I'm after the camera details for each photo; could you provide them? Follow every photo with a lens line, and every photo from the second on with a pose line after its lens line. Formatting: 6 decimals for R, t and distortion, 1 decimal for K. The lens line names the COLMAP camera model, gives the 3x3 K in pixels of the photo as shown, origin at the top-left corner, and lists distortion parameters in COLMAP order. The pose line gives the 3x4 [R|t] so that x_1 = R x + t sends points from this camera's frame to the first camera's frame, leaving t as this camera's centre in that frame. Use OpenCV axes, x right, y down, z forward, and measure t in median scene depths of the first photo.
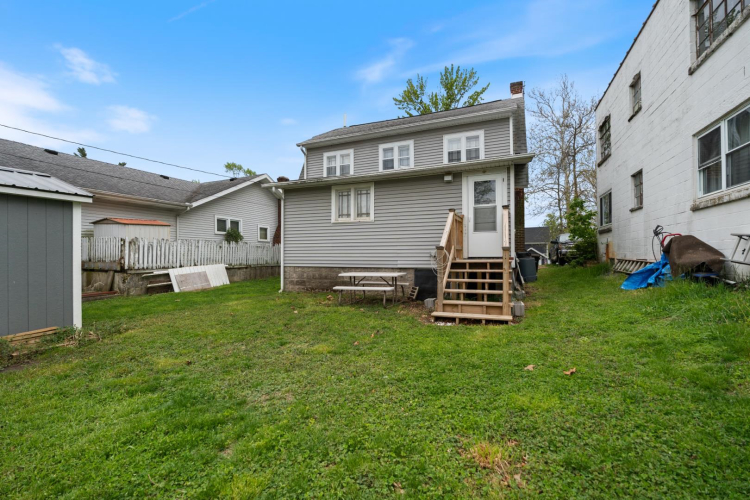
lens RADIAL K [[330.0, 0, 368.4], [0, 330.0, 251.4], [0, 0, 1]] dist [-0.009895, 0.001187]
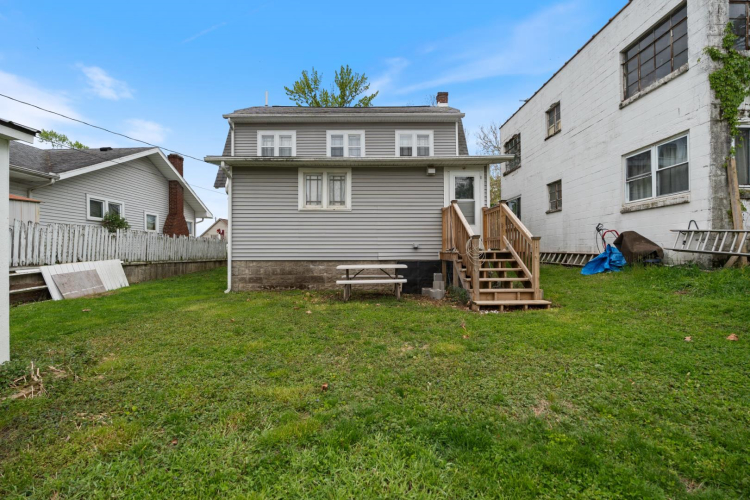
lens RADIAL K [[330.0, 0, 375.2], [0, 330.0, 247.5], [0, 0, 1]] dist [-0.009895, 0.001187]
pose [[0.916957, 0.008176, 0.398902, -0.261965], [-0.005569, 0.999955, -0.007696, 0.017745], [-0.398947, 0.004835, 0.916961, 0.116323]]
